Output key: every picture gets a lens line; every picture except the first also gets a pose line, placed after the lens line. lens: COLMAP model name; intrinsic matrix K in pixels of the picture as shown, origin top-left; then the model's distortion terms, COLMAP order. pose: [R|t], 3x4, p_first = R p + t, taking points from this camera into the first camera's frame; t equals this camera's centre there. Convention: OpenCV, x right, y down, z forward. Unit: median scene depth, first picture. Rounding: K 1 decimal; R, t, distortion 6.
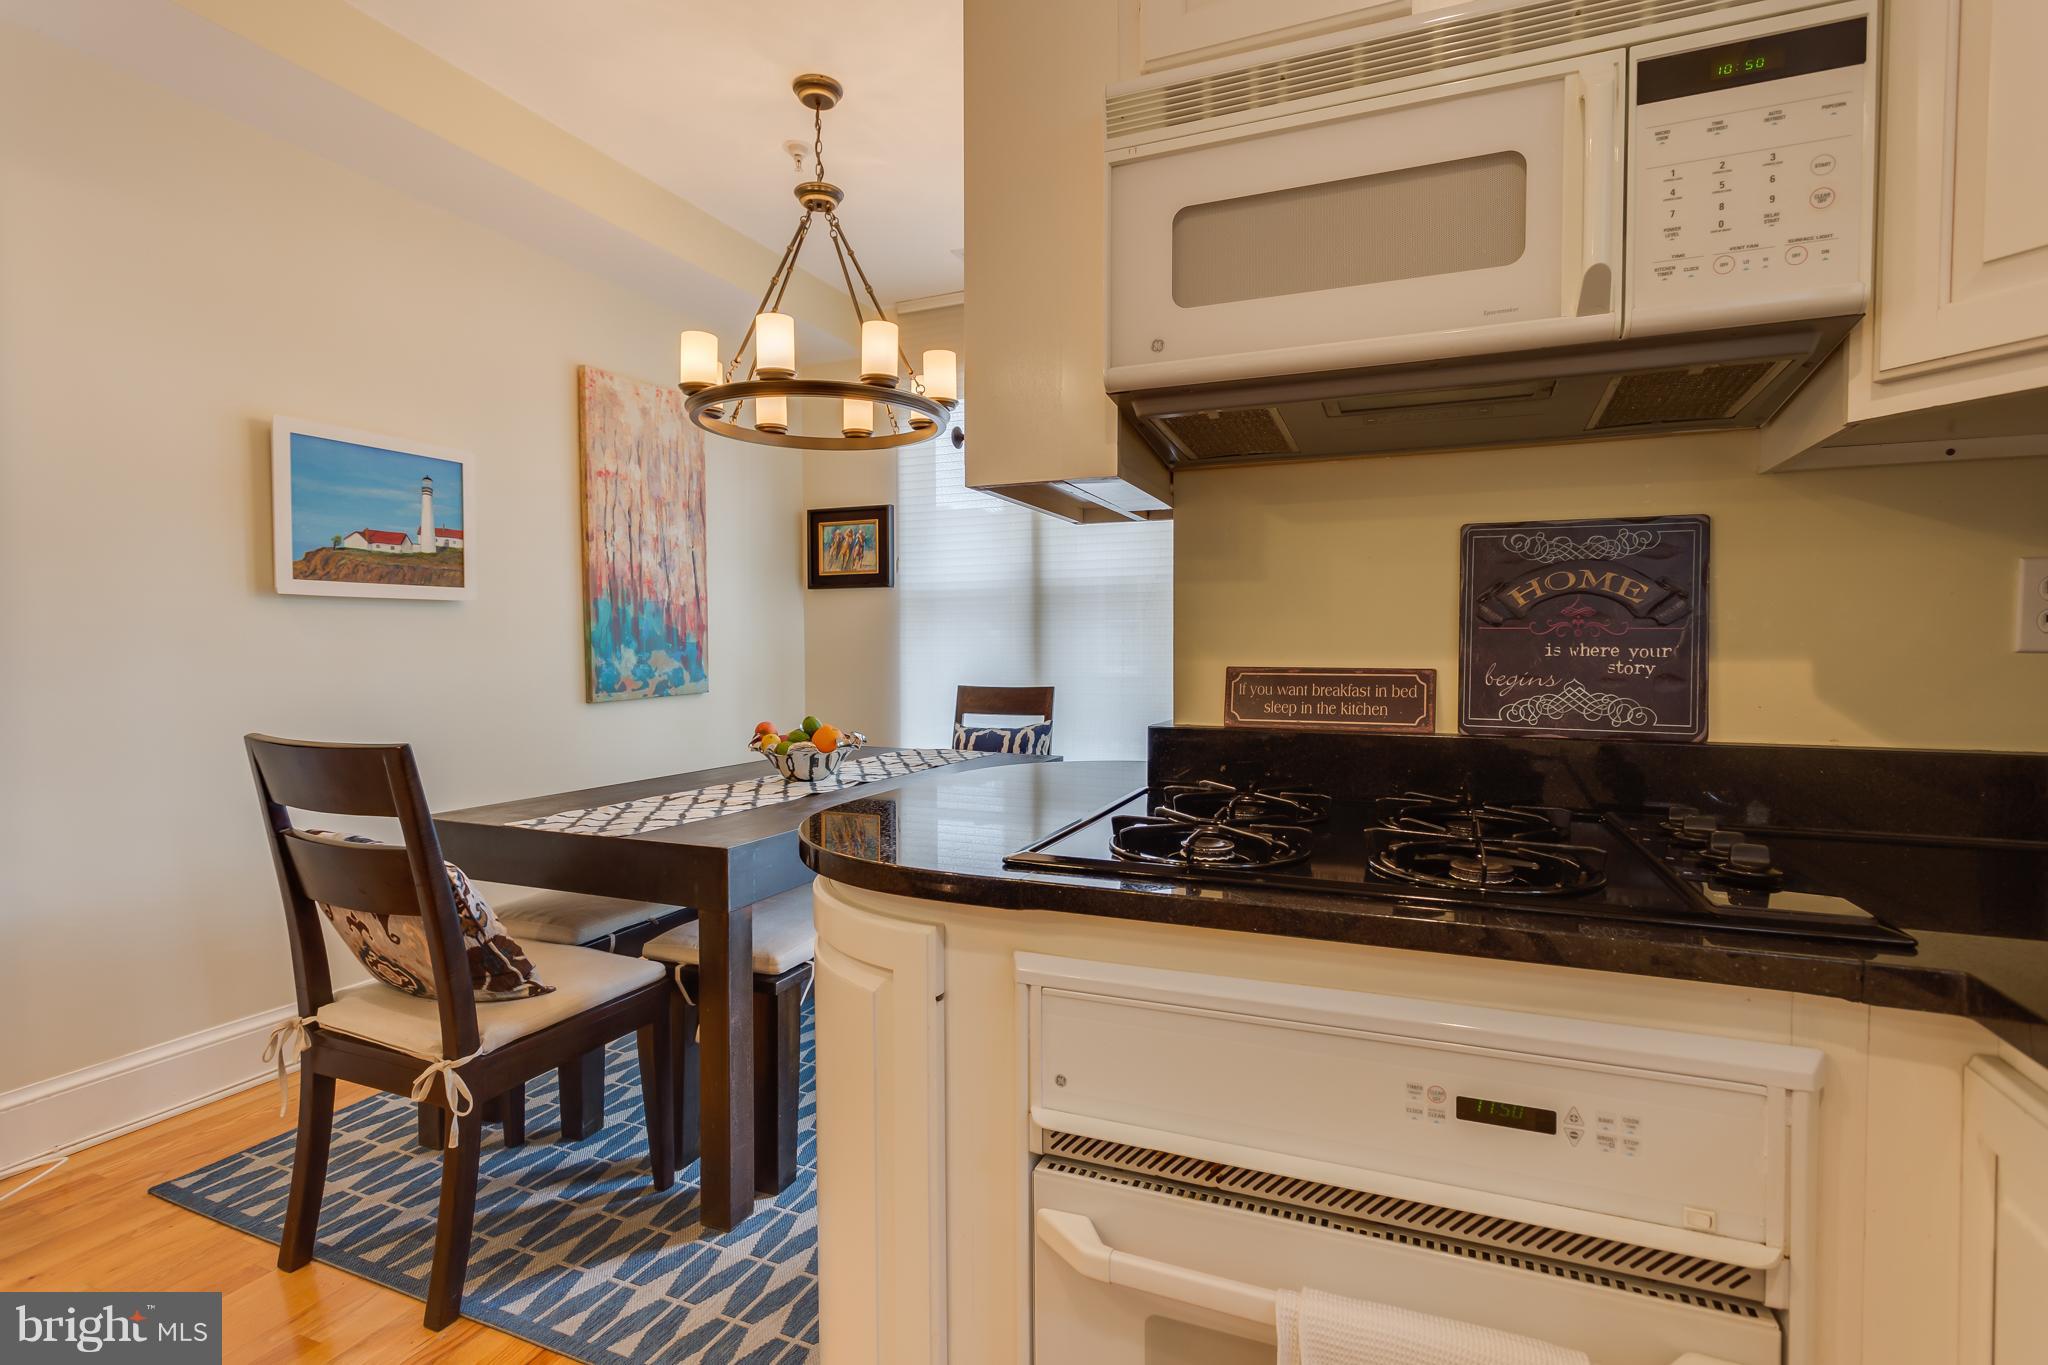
lens RADIAL K [[971.7, 0, 1032.3], [0, 971.7, 679.0], [0, 0, 1]] dist [0.006068, -0.001170]
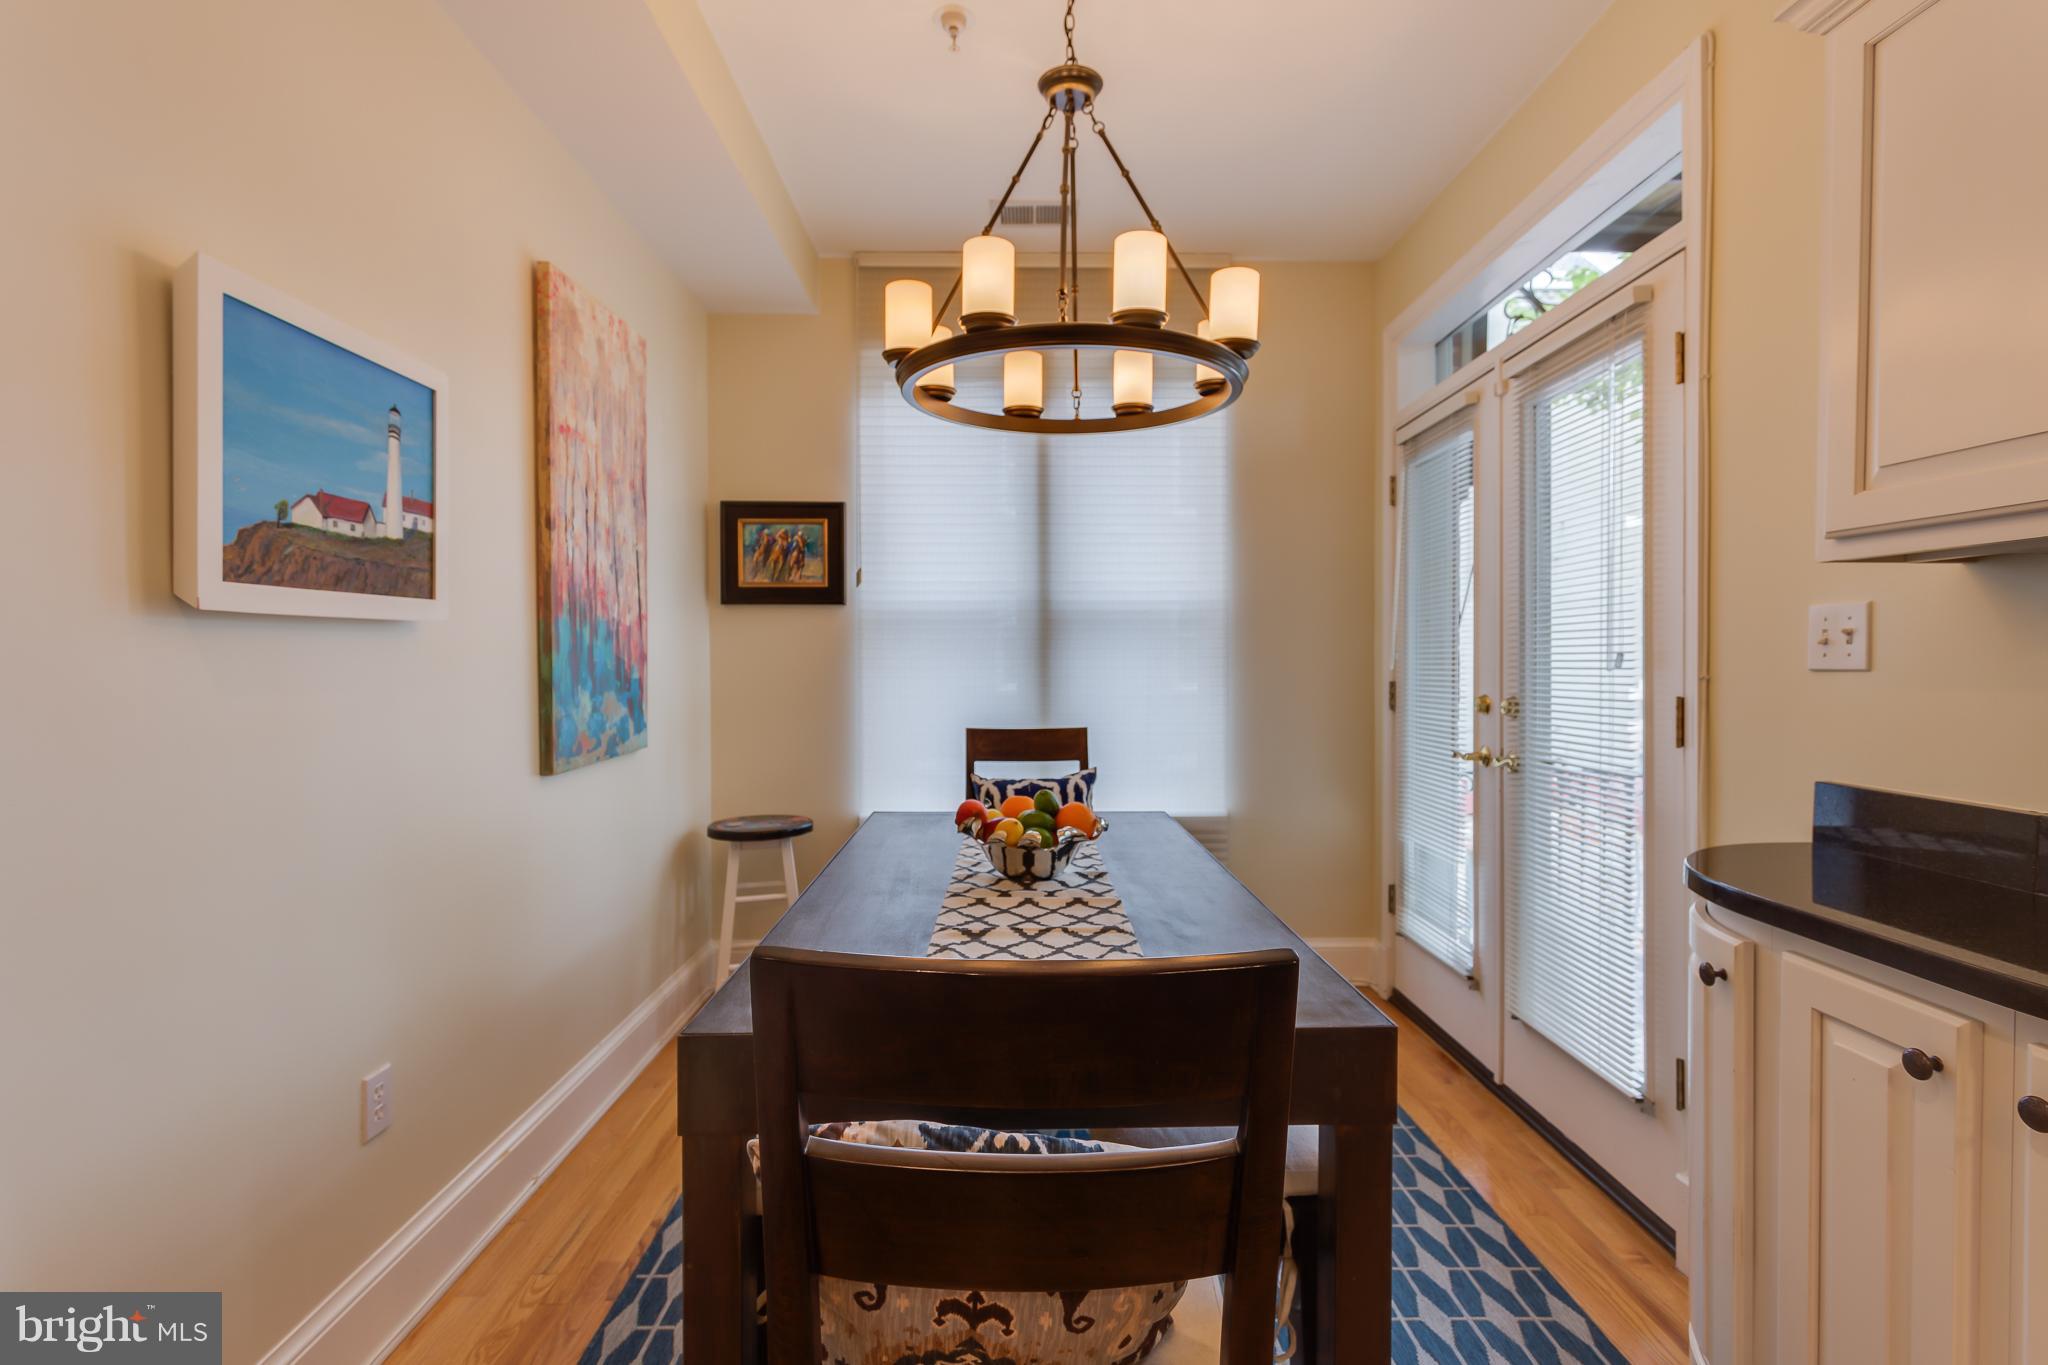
lens RADIAL K [[971.7, 0, 1033.8], [0, 971.7, 676.0], [0, 0, 1]] dist [0.006068, -0.001170]
pose [[0.910805, -0.005821, 0.412796, -0.501696], [0.012353, 0.999837, -0.013157, -0.035271], [-0.412652, 0.017083, 0.910728, 0.312158]]
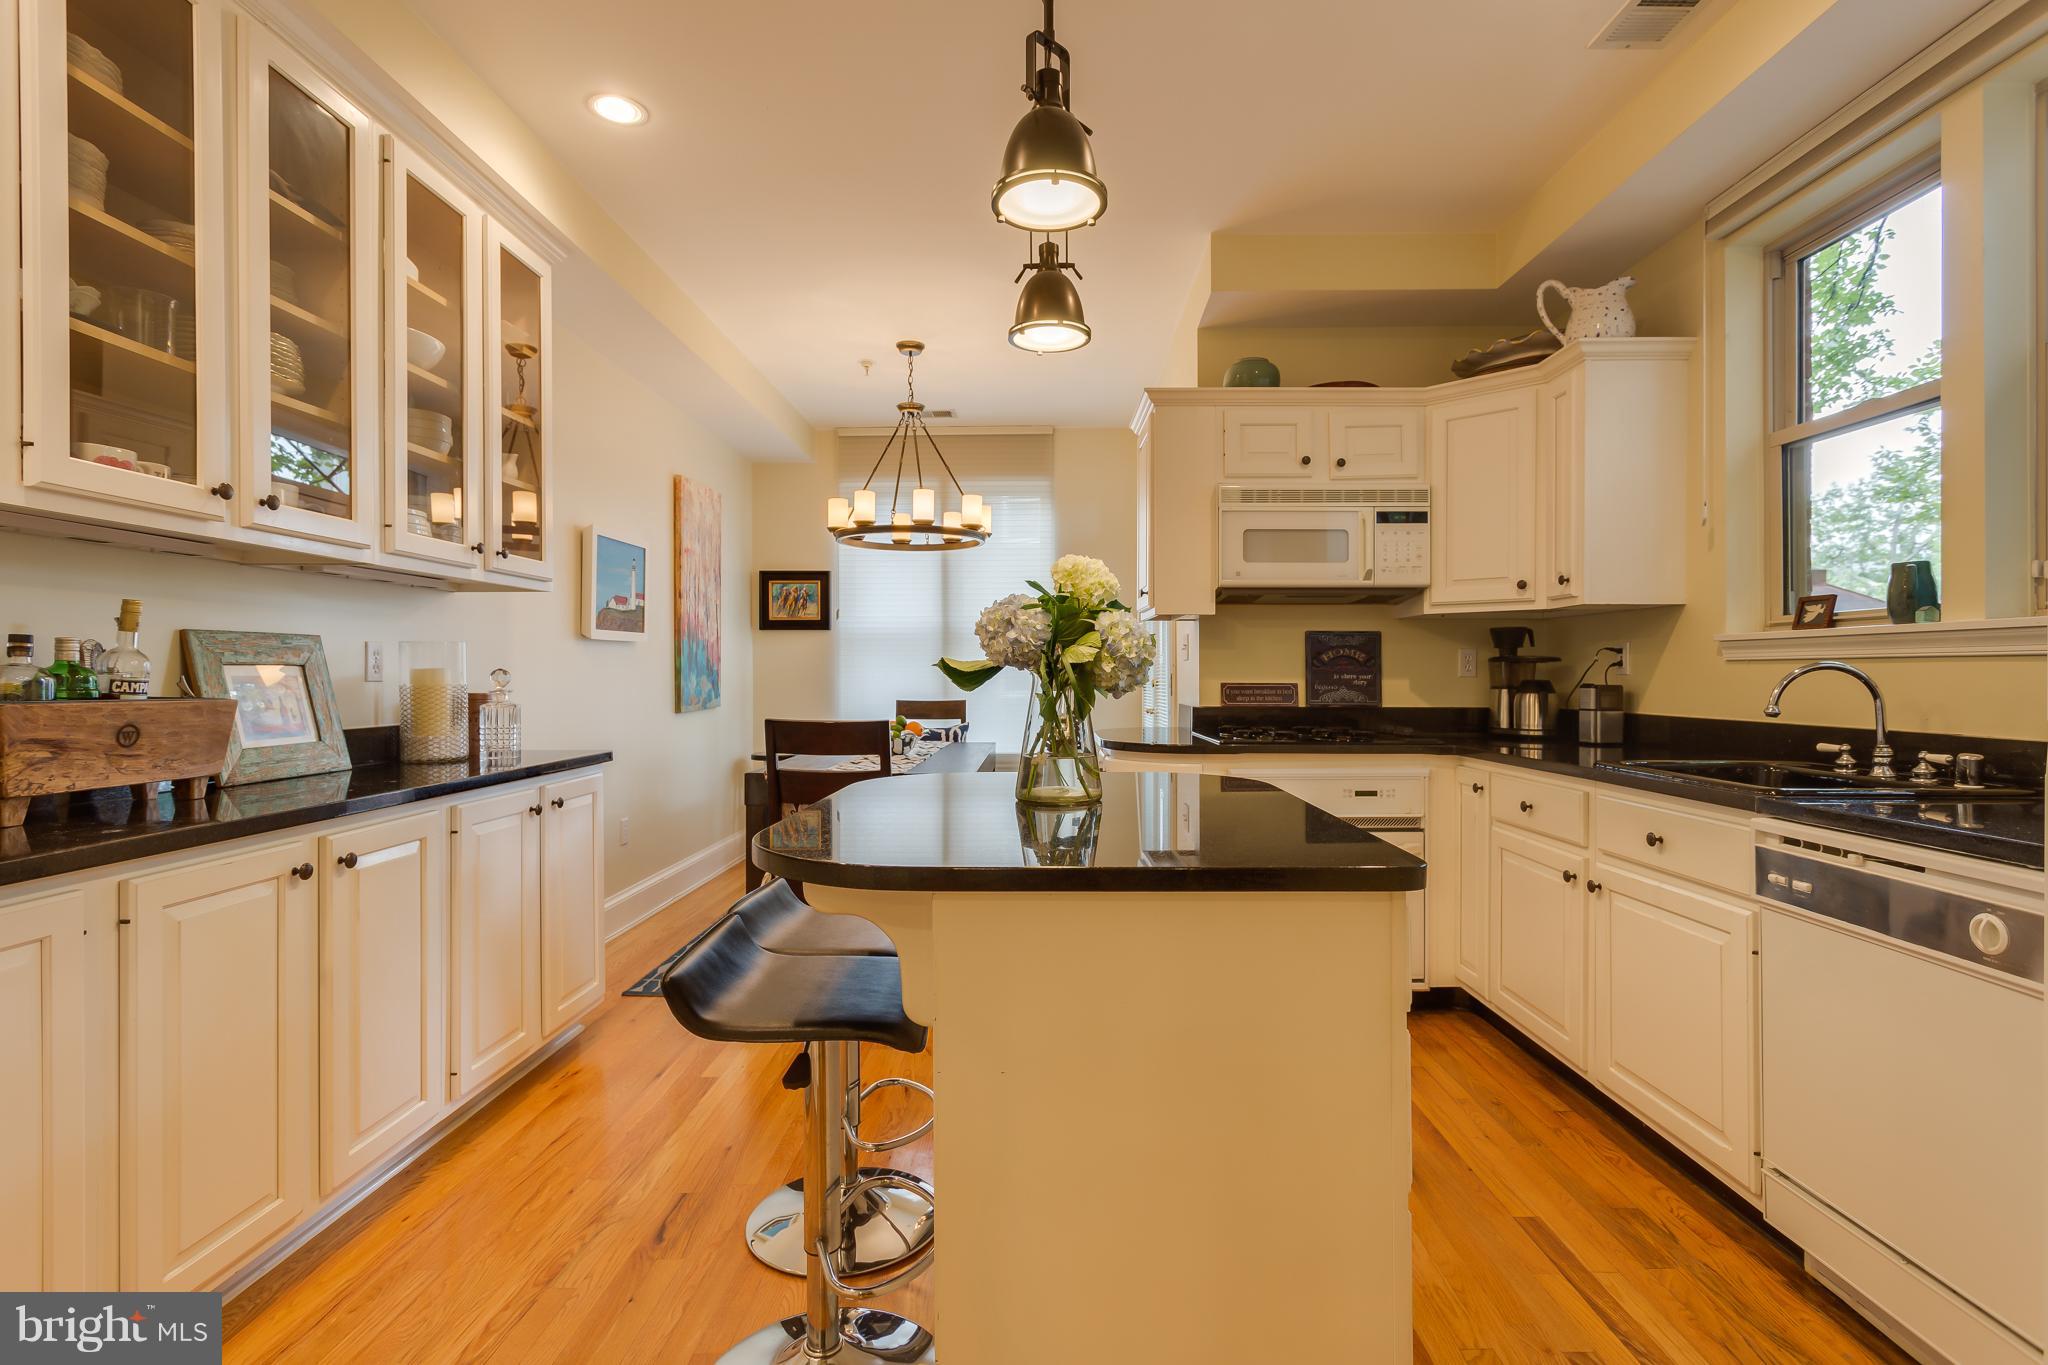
lens RADIAL K [[971.7, 0, 1026.7], [0, 971.7, 677.7], [0, 0, 1]] dist [0.006068, -0.001170]
pose [[0.927882, 0.000284, 0.372874, -0.601874], [0.010083, 0.999615, -0.025851, 0.017139], [-0.372738, 0.027746, 0.927522, -0.574854]]
